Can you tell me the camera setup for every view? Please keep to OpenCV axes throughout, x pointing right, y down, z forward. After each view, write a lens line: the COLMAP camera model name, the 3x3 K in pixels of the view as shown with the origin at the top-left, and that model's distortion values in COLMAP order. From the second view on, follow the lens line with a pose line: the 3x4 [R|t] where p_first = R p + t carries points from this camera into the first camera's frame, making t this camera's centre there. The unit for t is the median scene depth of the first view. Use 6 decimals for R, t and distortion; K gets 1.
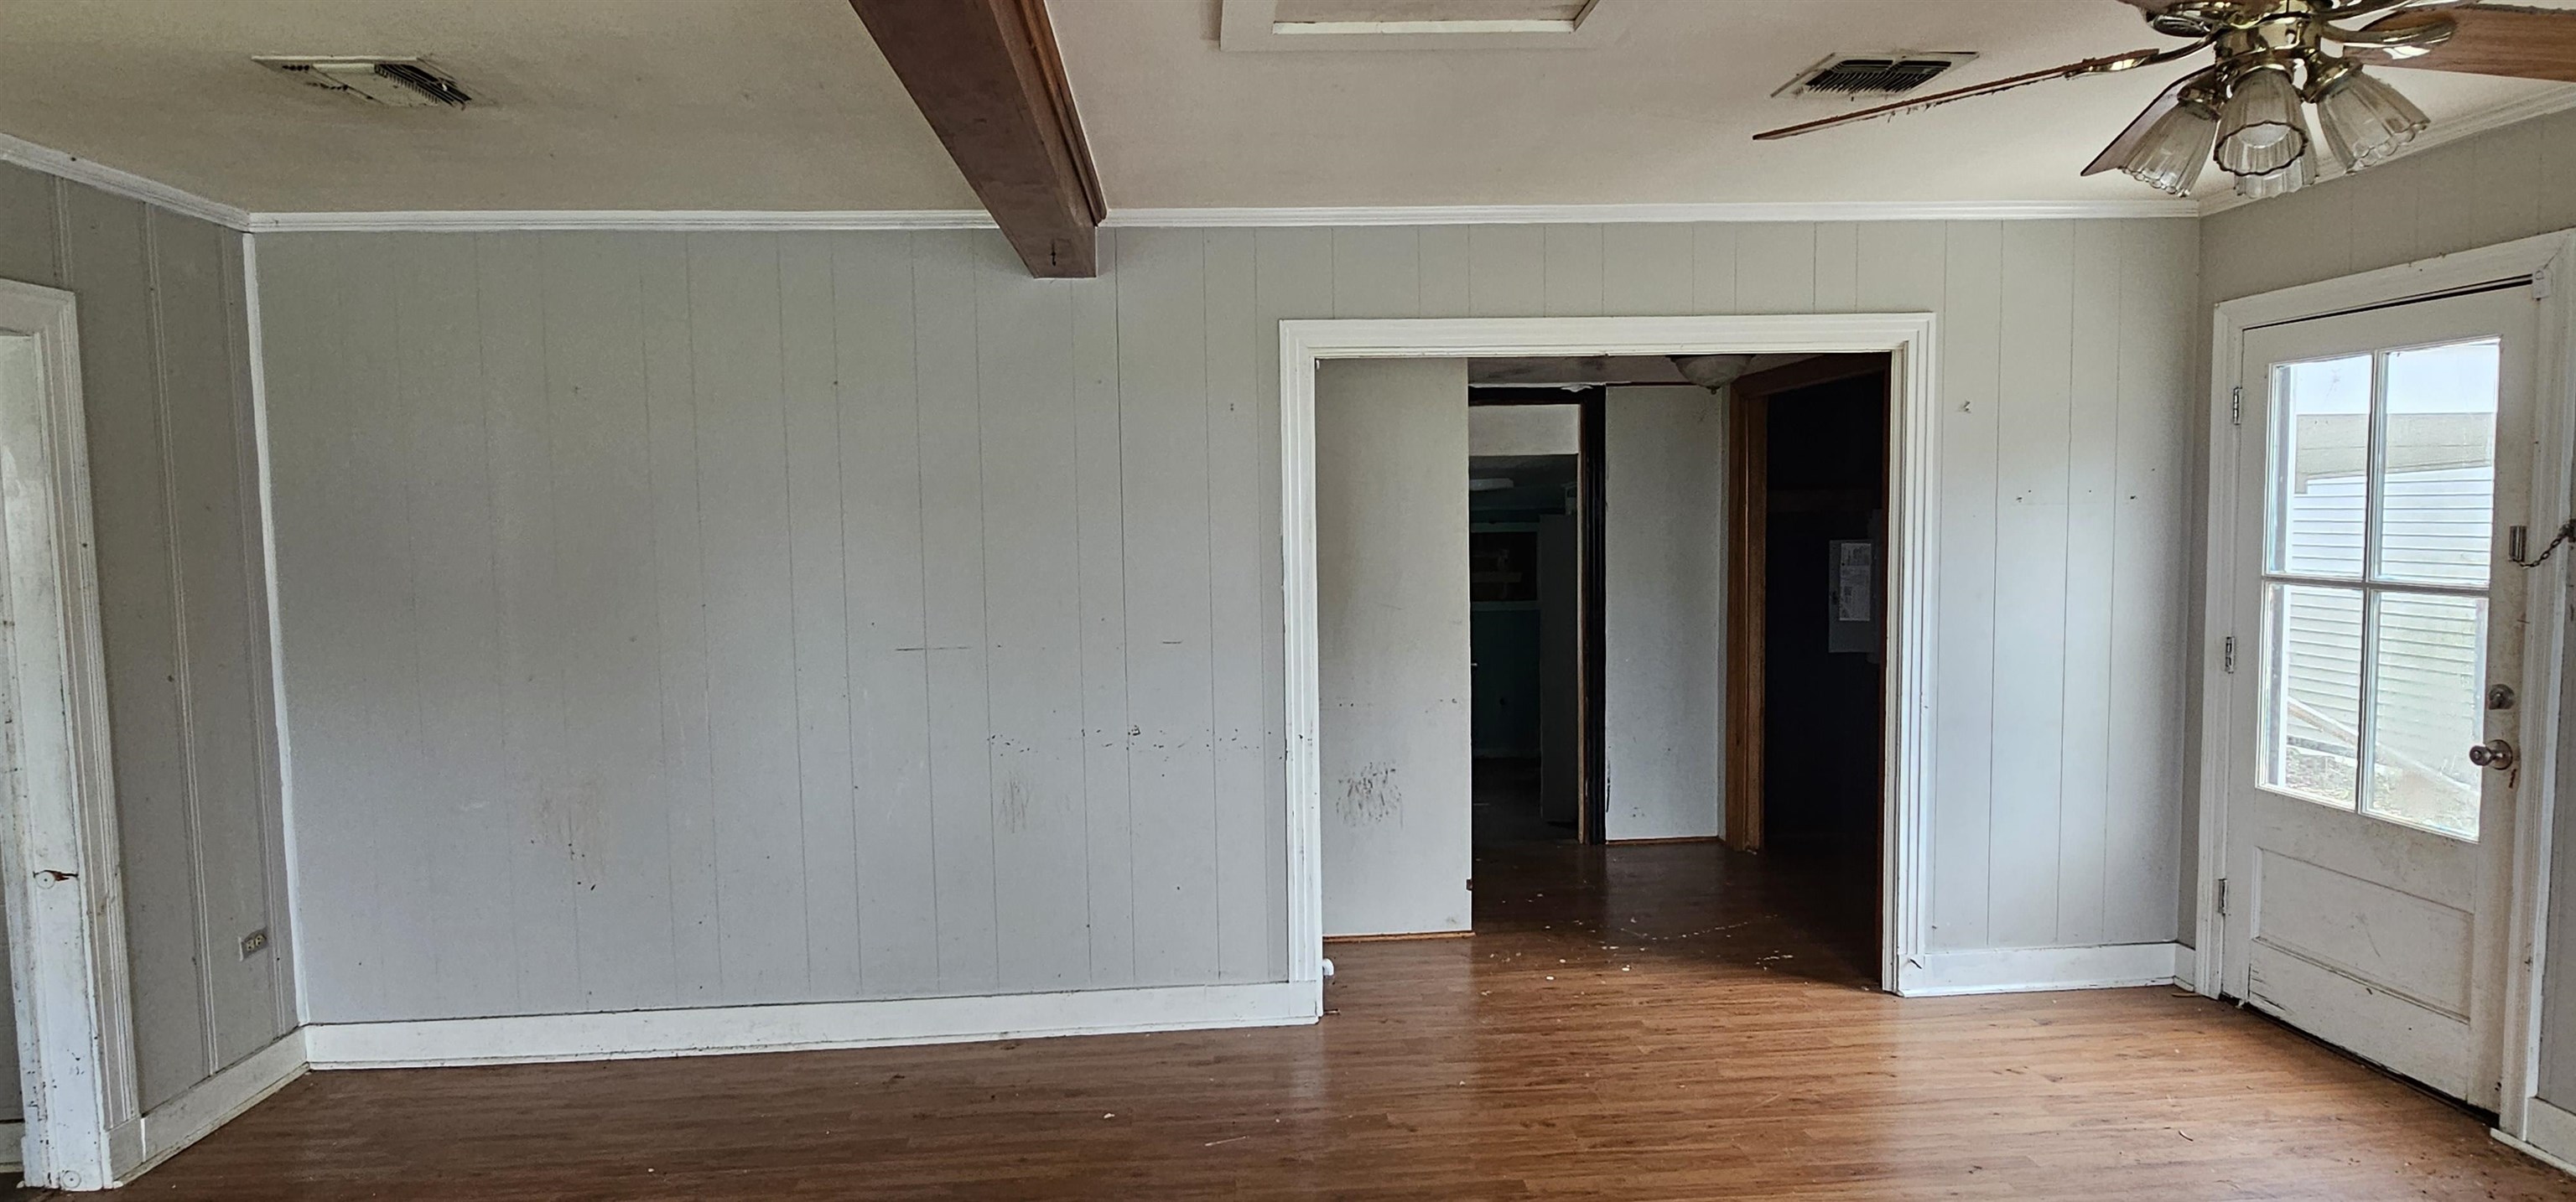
lens RADIAL K [[1406.1, 0, 1288.0], [0, 1406.1, 601.0], [0, 0, 1]] dist [-0.001607, -0.000376]
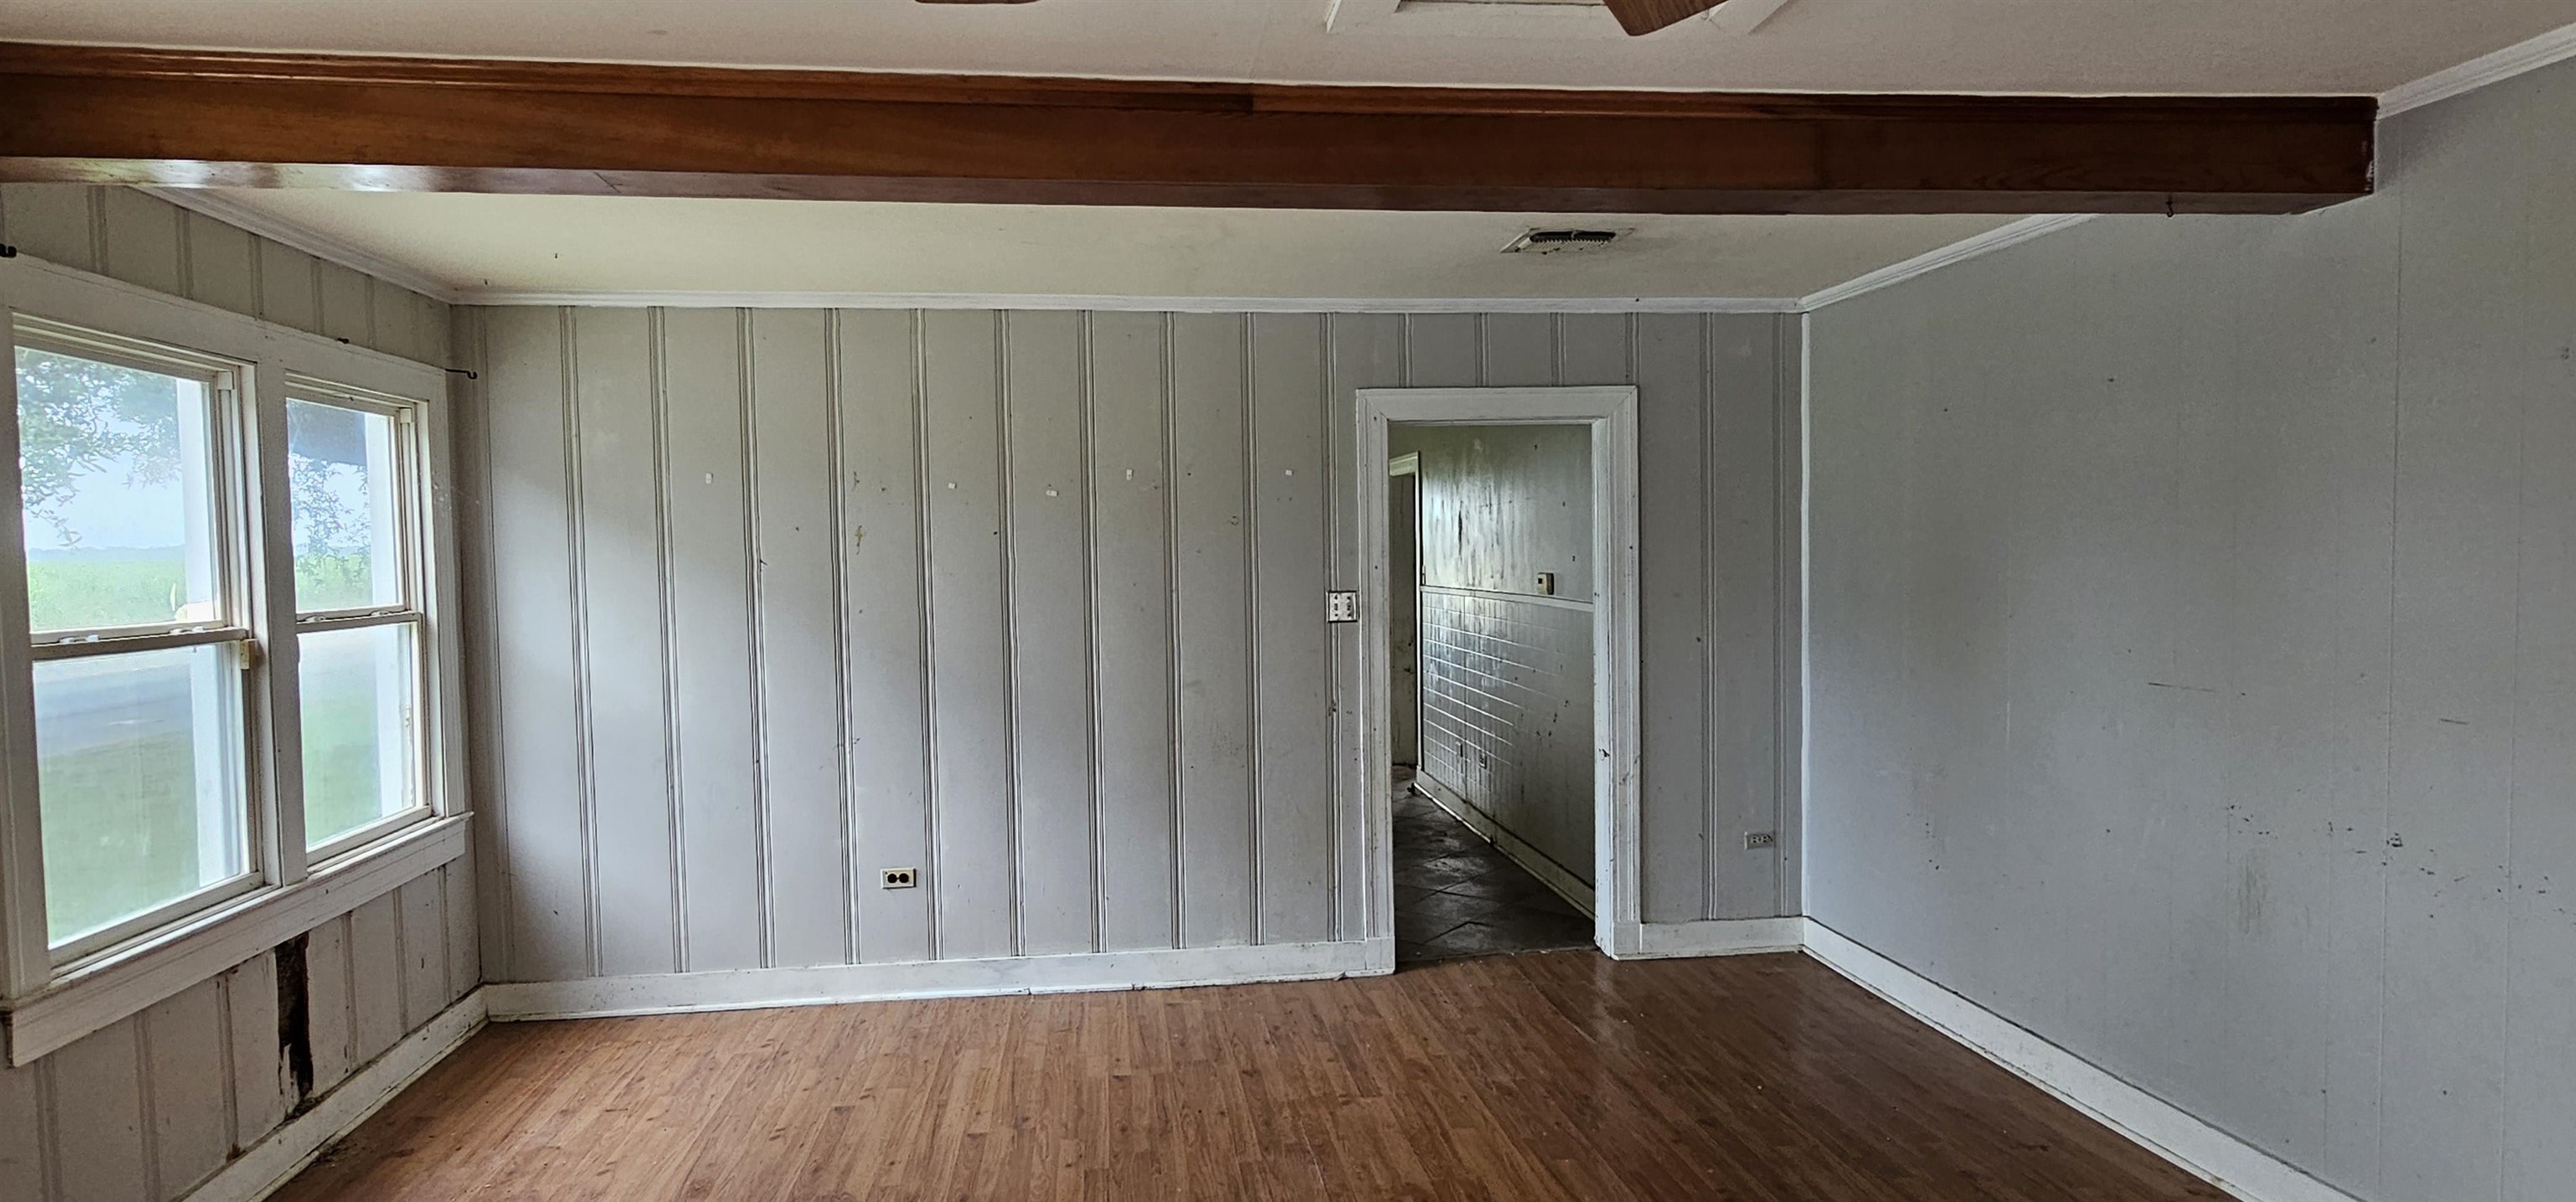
lens RADIAL K [[1406.1, 0, 1288.0], [0, 1406.1, 601.0], [0, 0, 1]] dist [-0.001607, -0.000376]
pose [[0.068020, 0.059317, -0.995919, 0.579988], [-0.043002, 0.997478, 0.056473, -0.044985], [0.996757, 0.038985, 0.070400, 0.439361]]
